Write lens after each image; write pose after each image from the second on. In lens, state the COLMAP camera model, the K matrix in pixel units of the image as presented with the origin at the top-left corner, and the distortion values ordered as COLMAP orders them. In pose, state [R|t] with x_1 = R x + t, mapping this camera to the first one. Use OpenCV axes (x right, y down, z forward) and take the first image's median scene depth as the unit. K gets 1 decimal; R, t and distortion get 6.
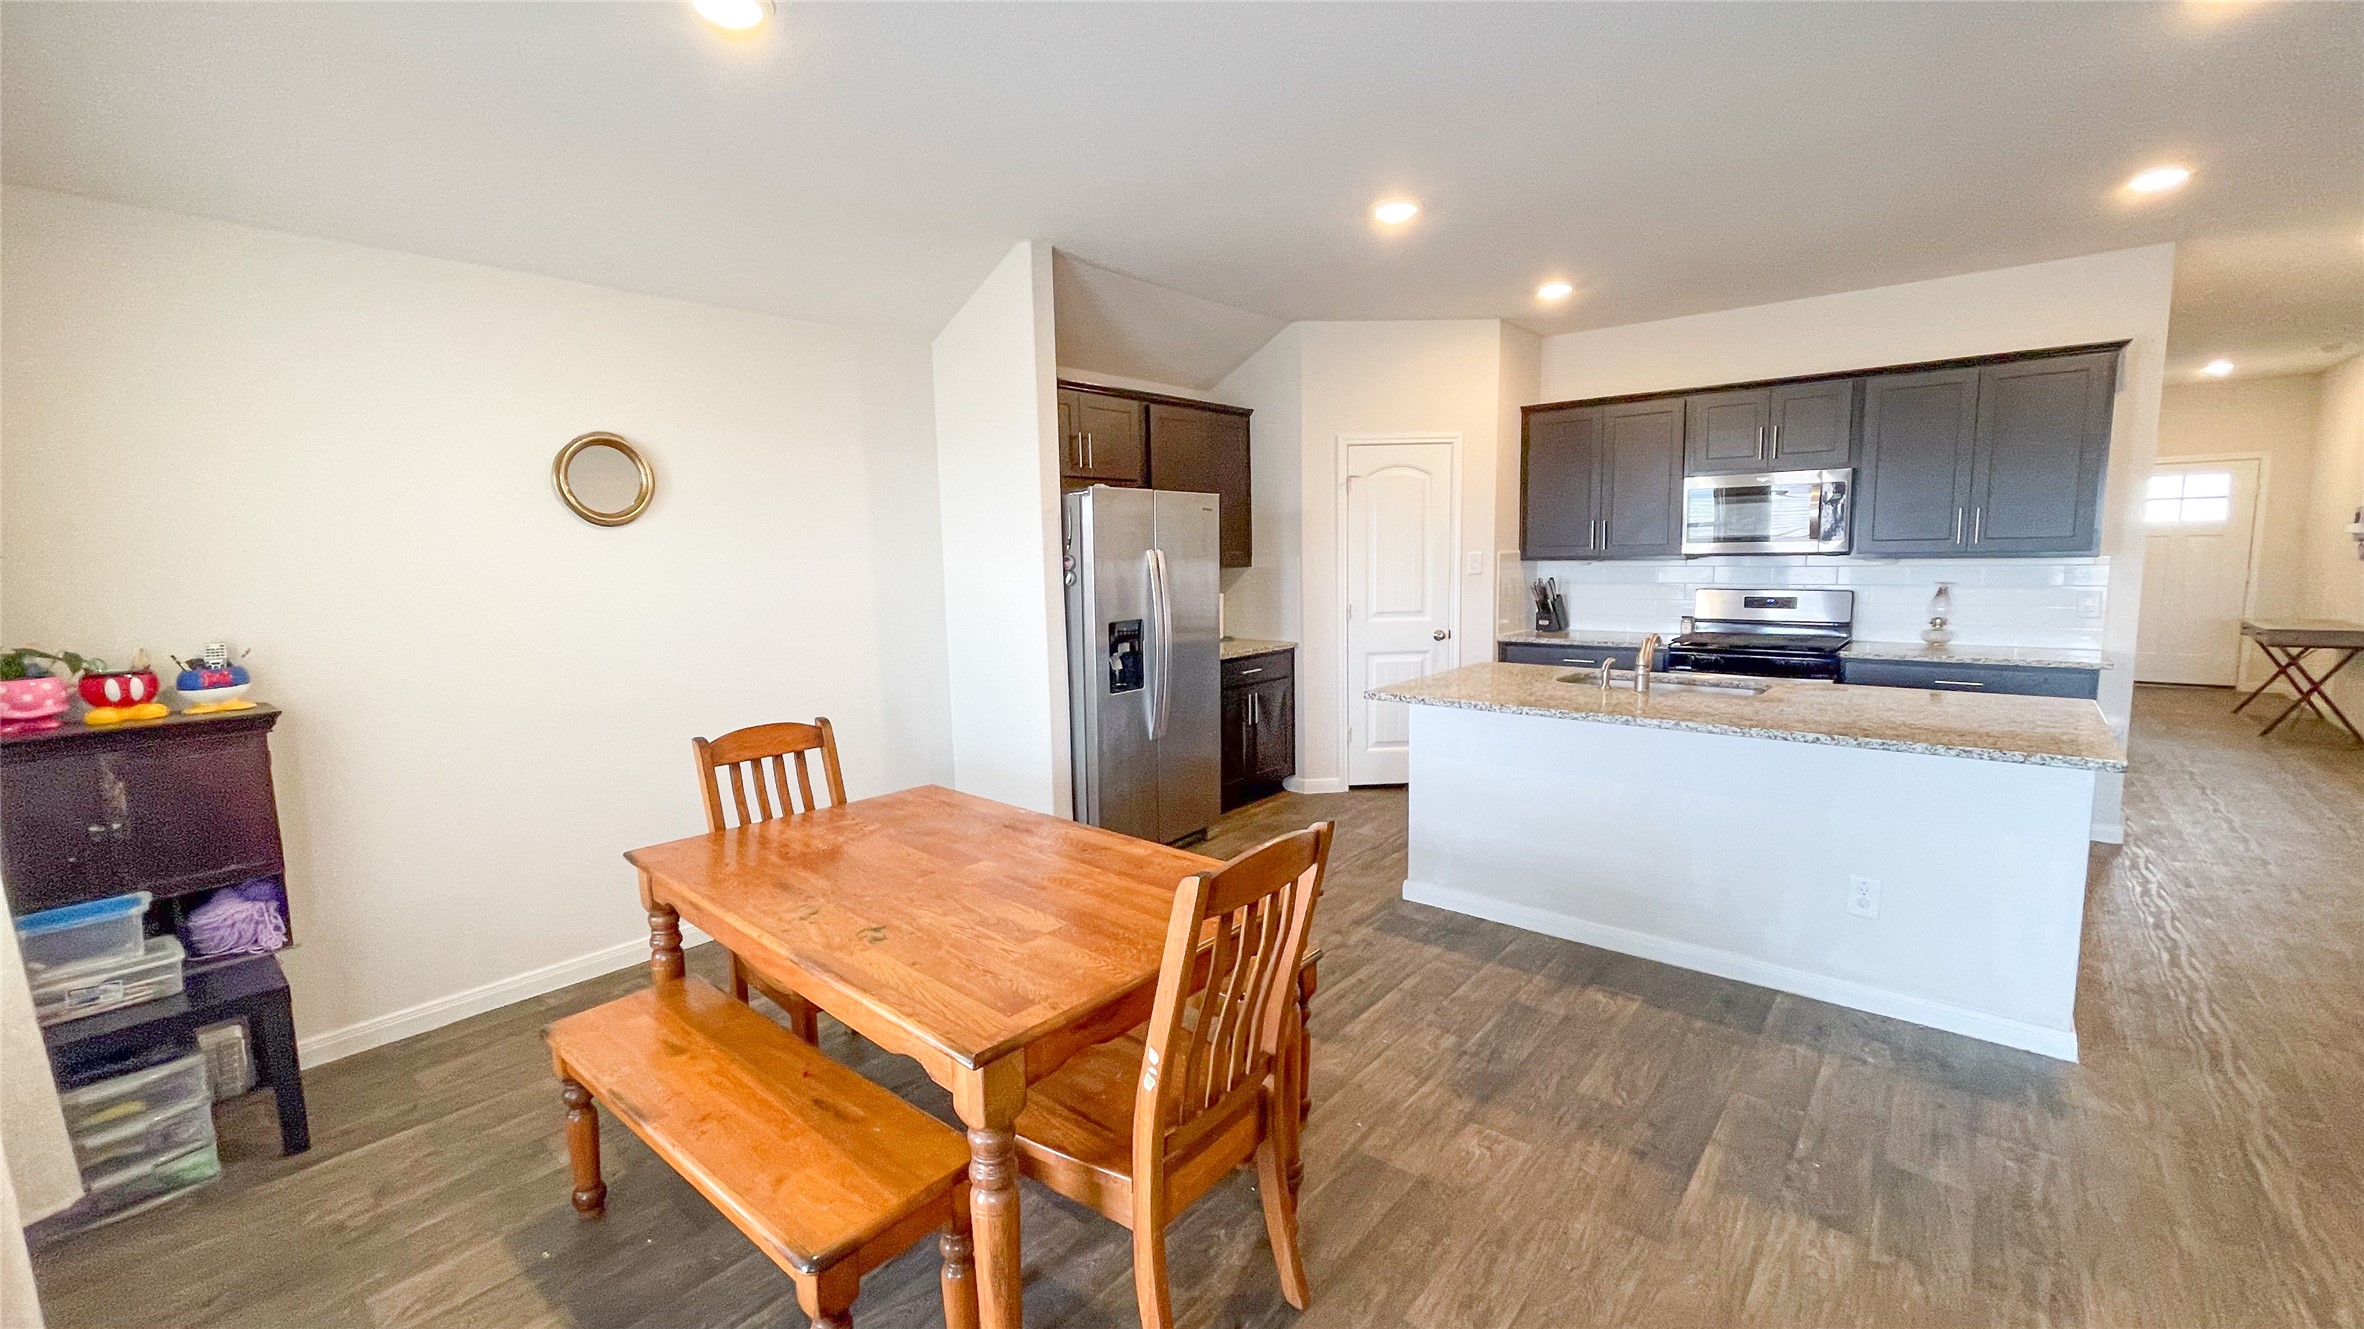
lens RADIAL K [[947.3, 0, 1194.4], [0, 947.3, 653.9], [0, 0, 1]] dist [0.000705, -0.002787]
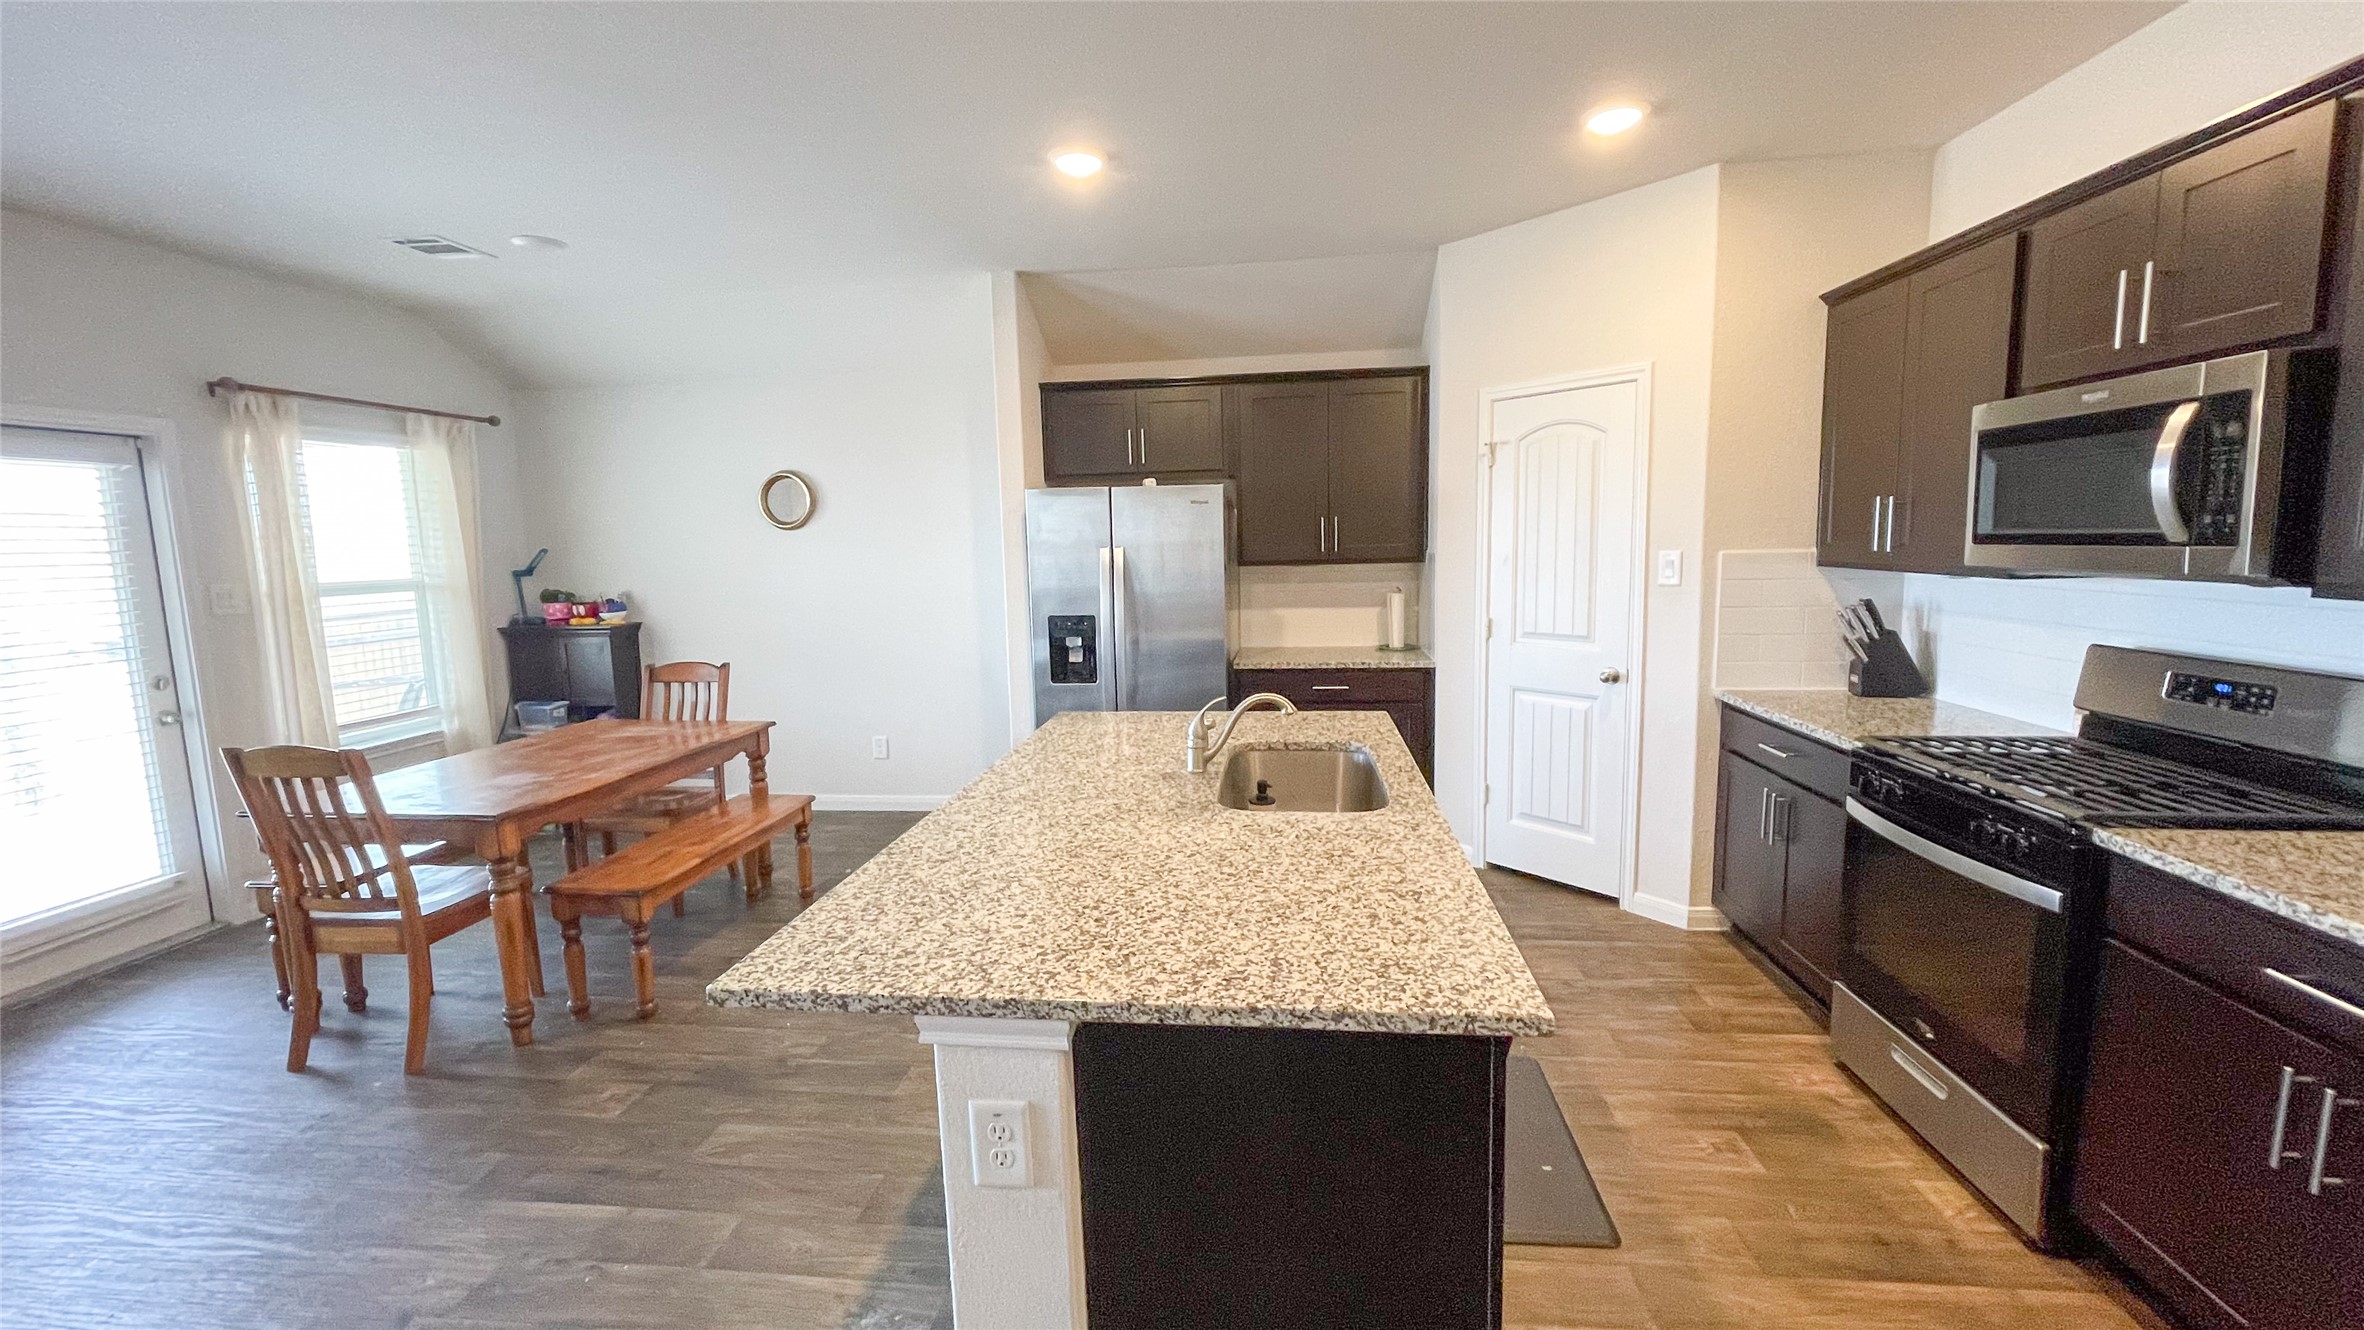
lens RADIAL K [[983.5, 0, 1182.0], [0, 983.5, 665.0], [0, 0, 1]] dist [0.000796, -0.000012]
pose [[0.558523, 0.116851, -0.821217, 0.698330], [-0.083954, 0.992907, 0.084182, -0.063845], [0.825230, 0.021927, 0.564372, 0.391753]]
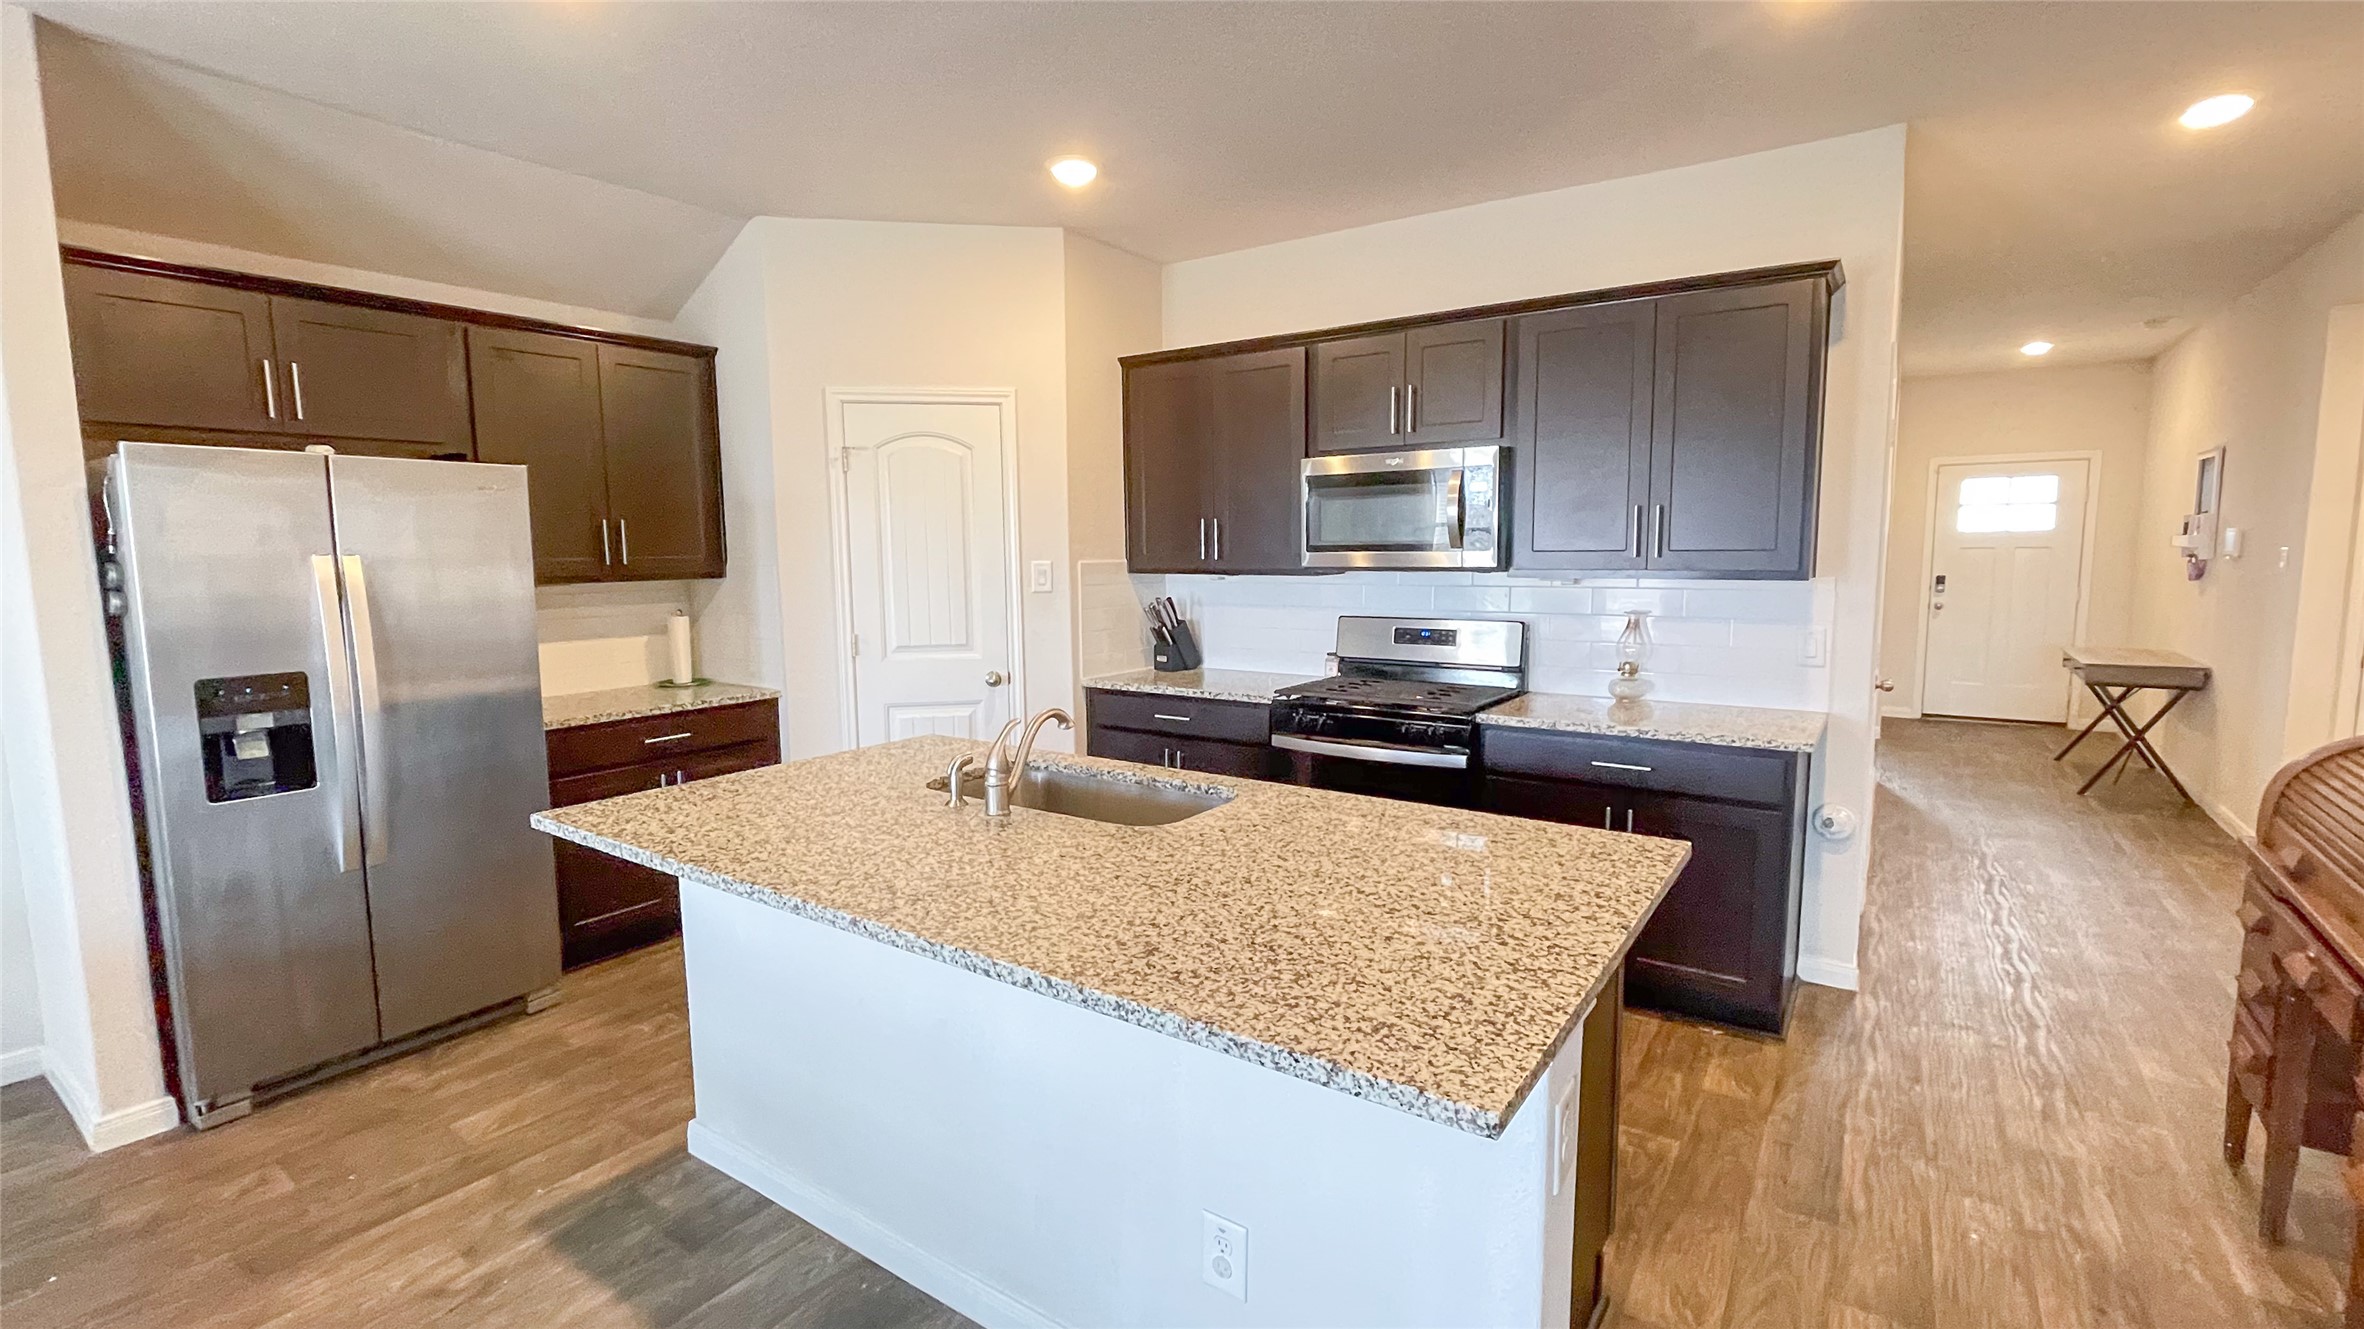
lens RADIAL K [[1030.7, 0, 1182.0], [0, 1030.7, 664.5], [0, 0, 1]] dist [0.001423, 0.000469]
pose [[0.994702, 0.000187, 0.102803, 0.340851], [-0.000174, 1.000000, -0.000144, -0.032574], [-0.102803, 0.000126, 0.994702, 0.245433]]
